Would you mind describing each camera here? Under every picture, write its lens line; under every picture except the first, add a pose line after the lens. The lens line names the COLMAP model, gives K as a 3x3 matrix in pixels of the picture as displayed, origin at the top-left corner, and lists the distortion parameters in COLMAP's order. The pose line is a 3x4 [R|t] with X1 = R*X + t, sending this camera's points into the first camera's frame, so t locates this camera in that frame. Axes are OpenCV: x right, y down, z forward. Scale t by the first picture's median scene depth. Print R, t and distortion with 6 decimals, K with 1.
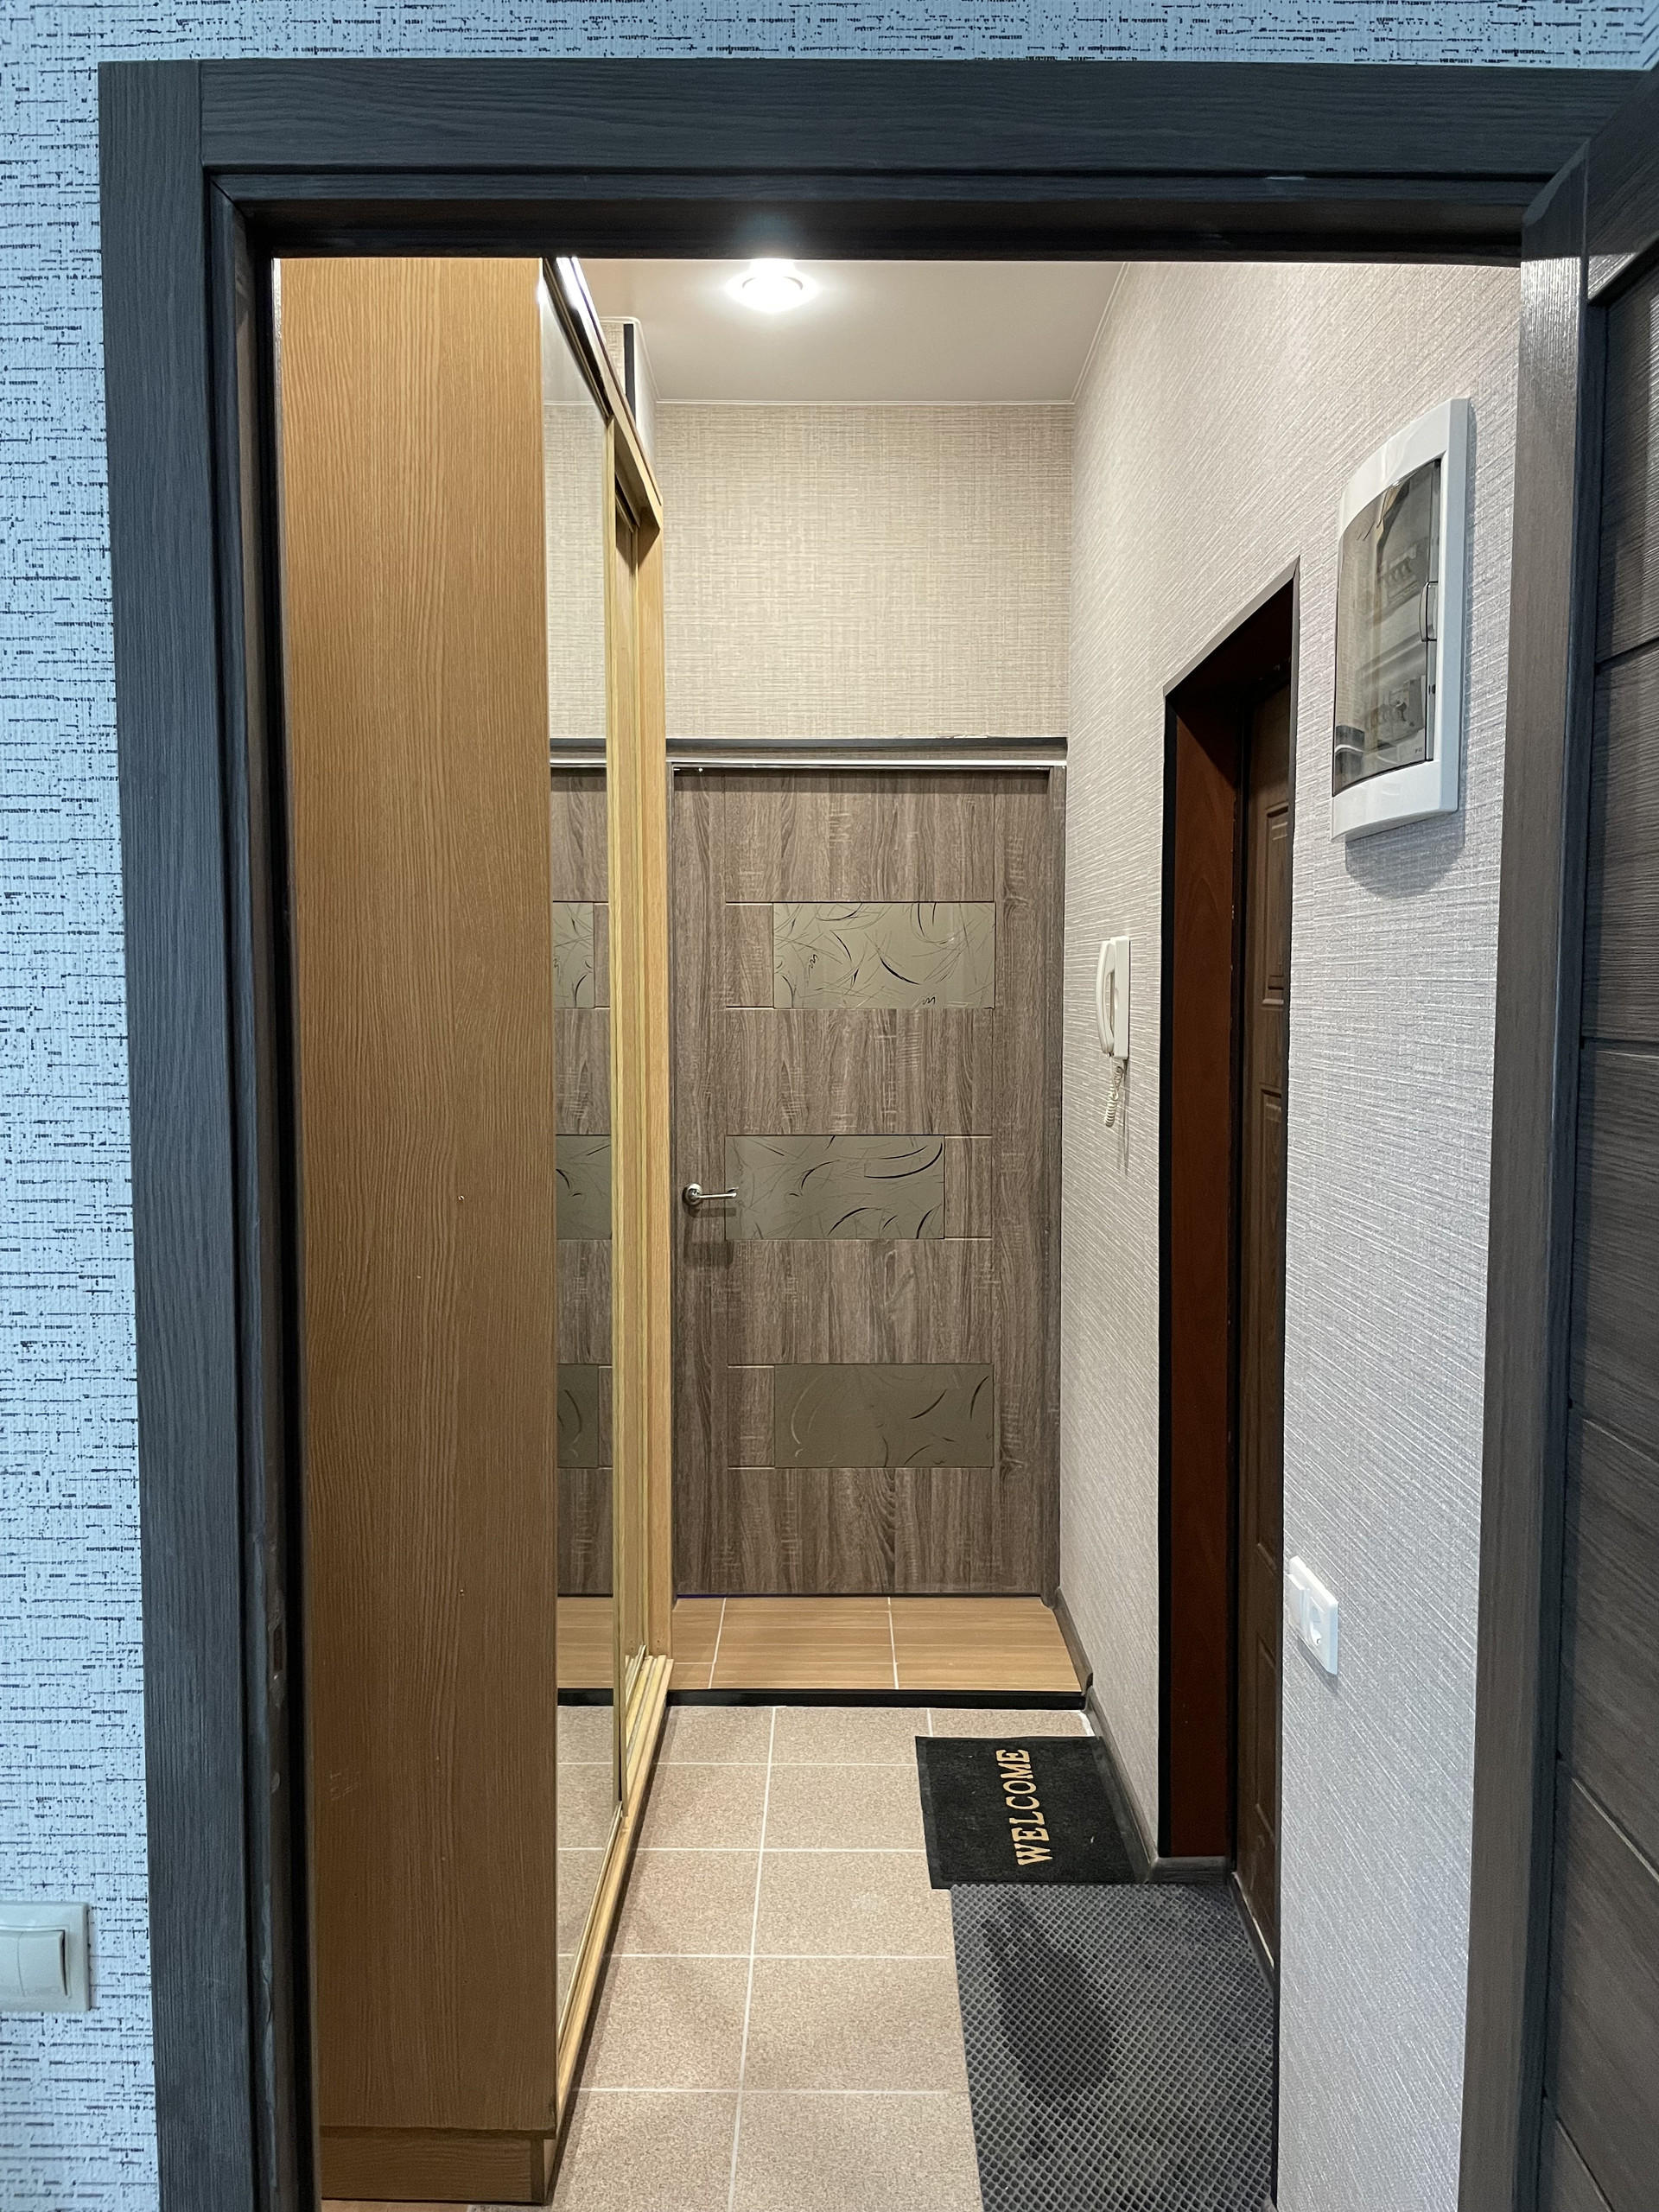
lens RADIAL K [[1690.0, 0, 830.3], [0, 1690.0, 1068.0], [0, 0, 1]] dist [0.089502, -0.126881]
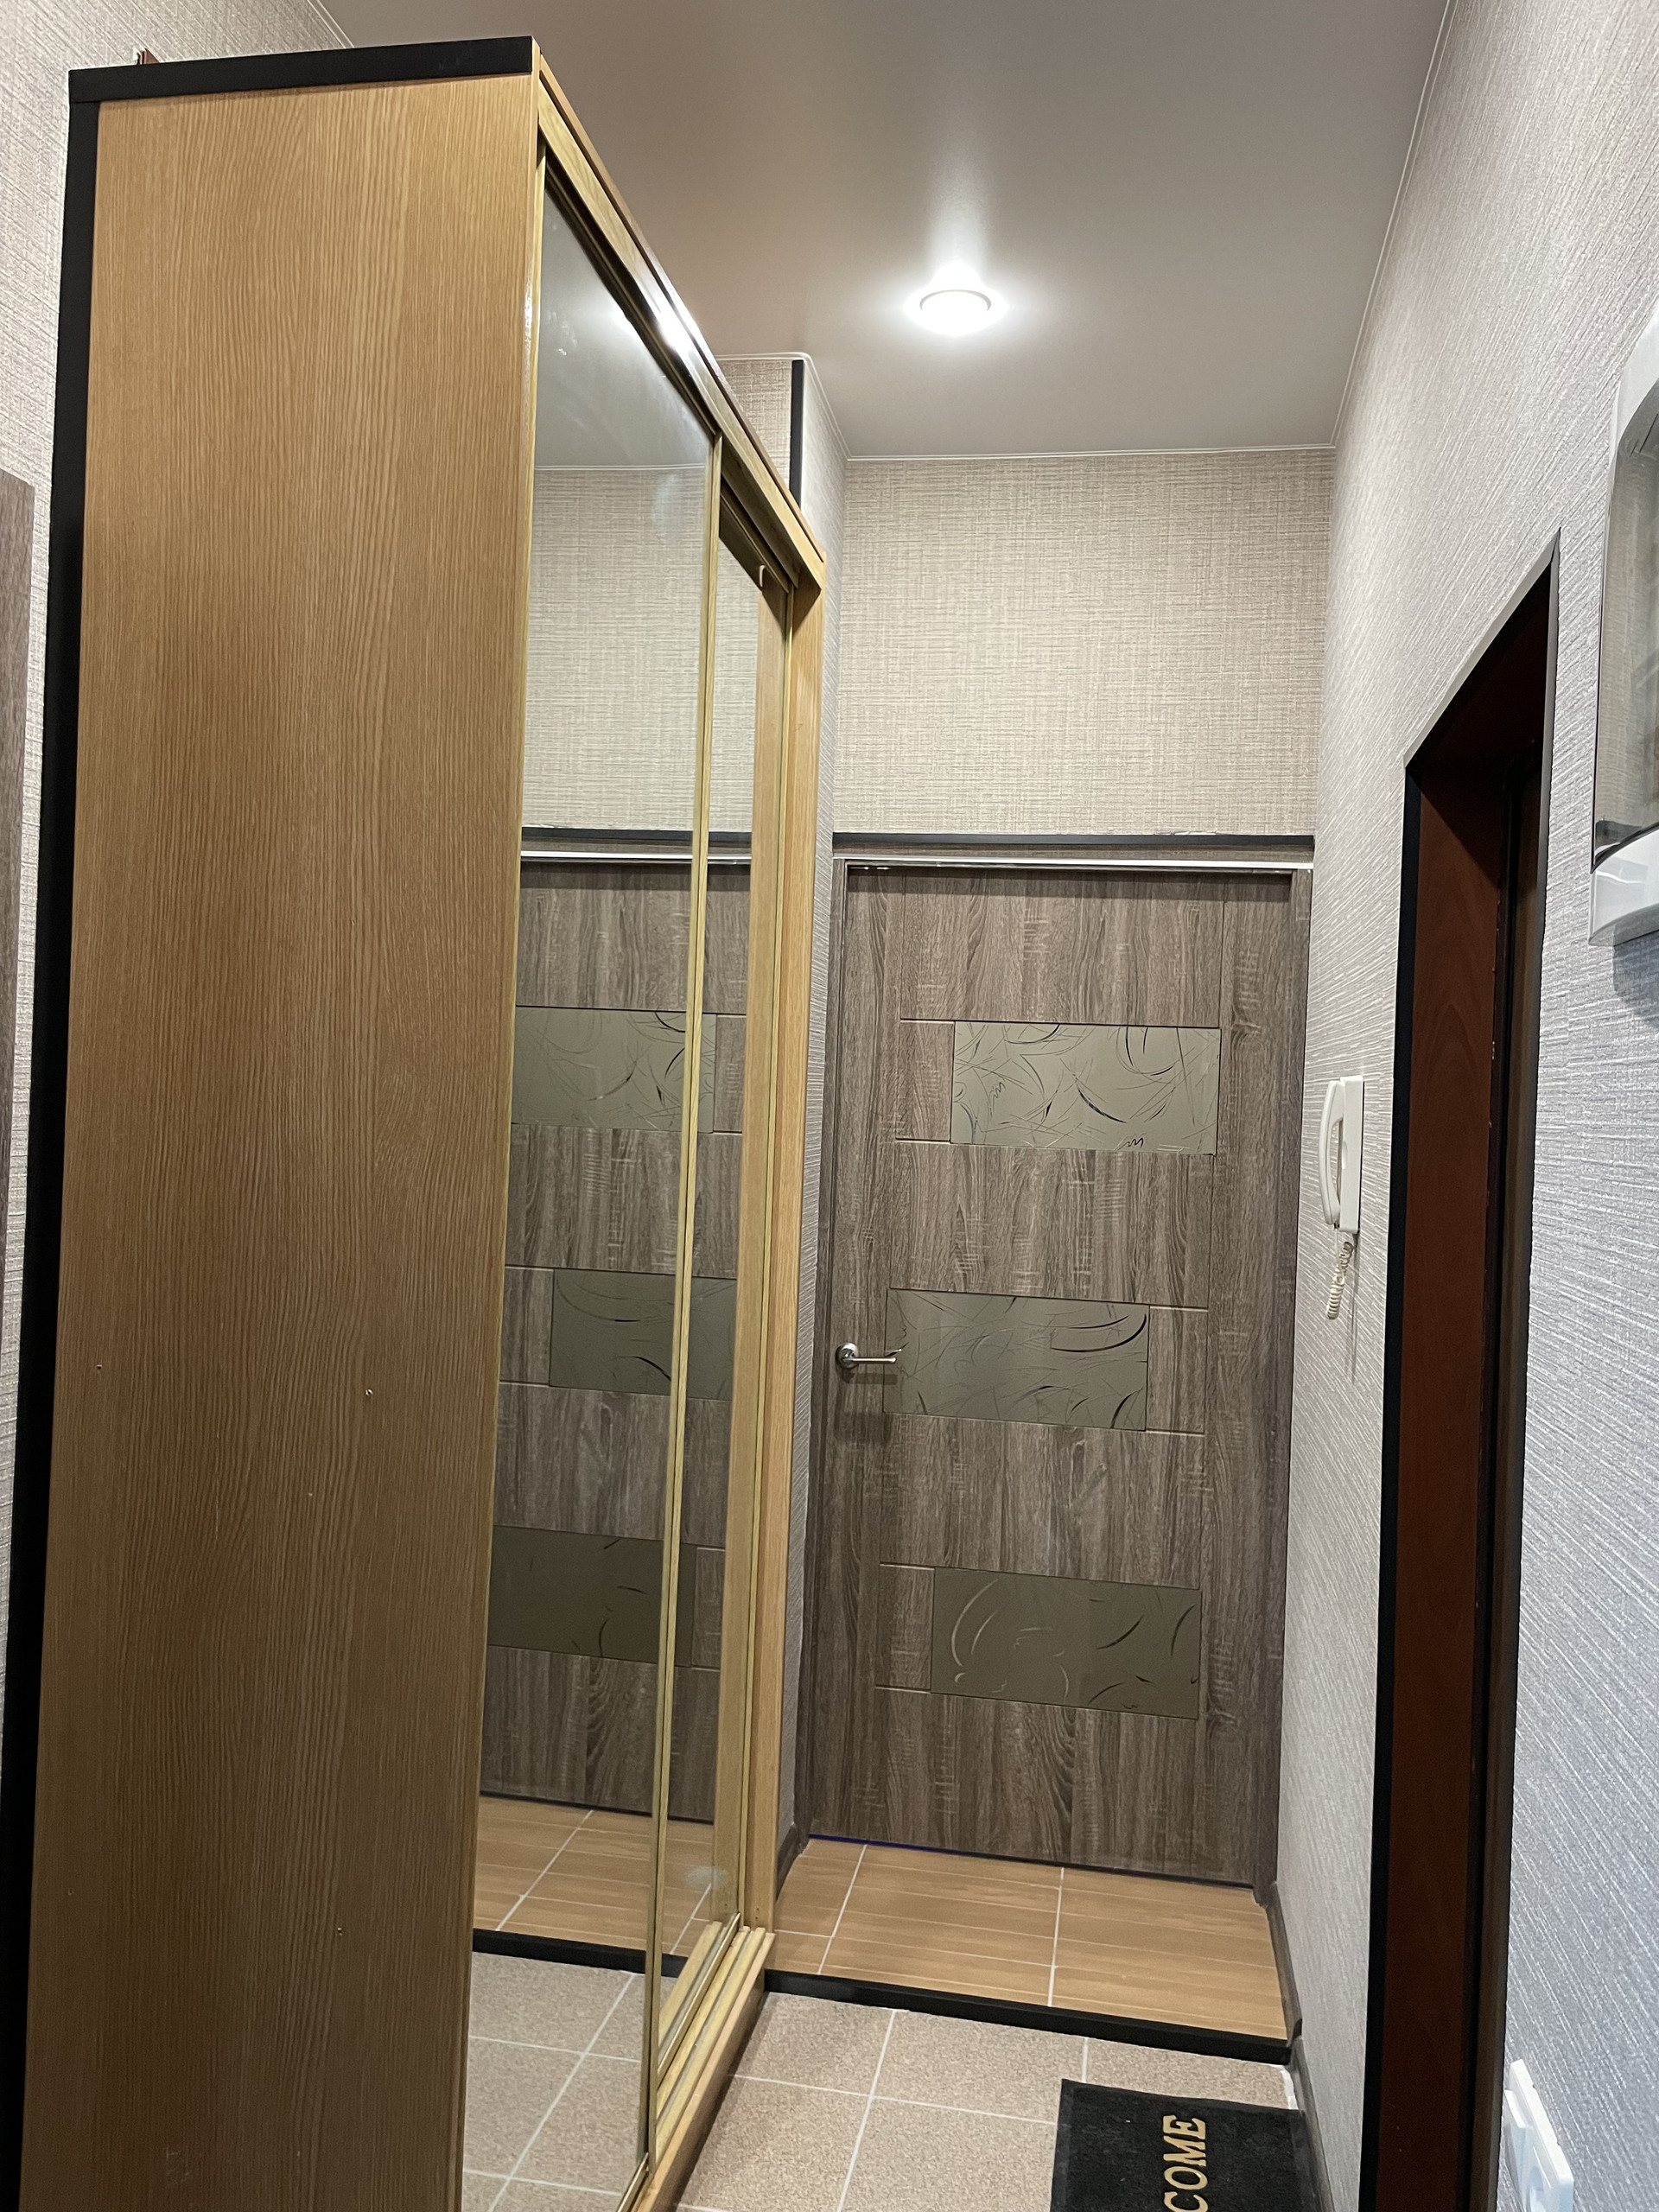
lens RADIAL K [[1690.0, 0, 830.3], [0, 1690.0, 1068.0], [0, 0, 1]] dist [0.089502, -0.126881]
pose [[0.983698, 0.036770, -0.176031, 0.056405], [-0.049120, 0.996589, -0.066320, -0.013462], [0.172992, 0.073885, 0.982148, 0.143329]]
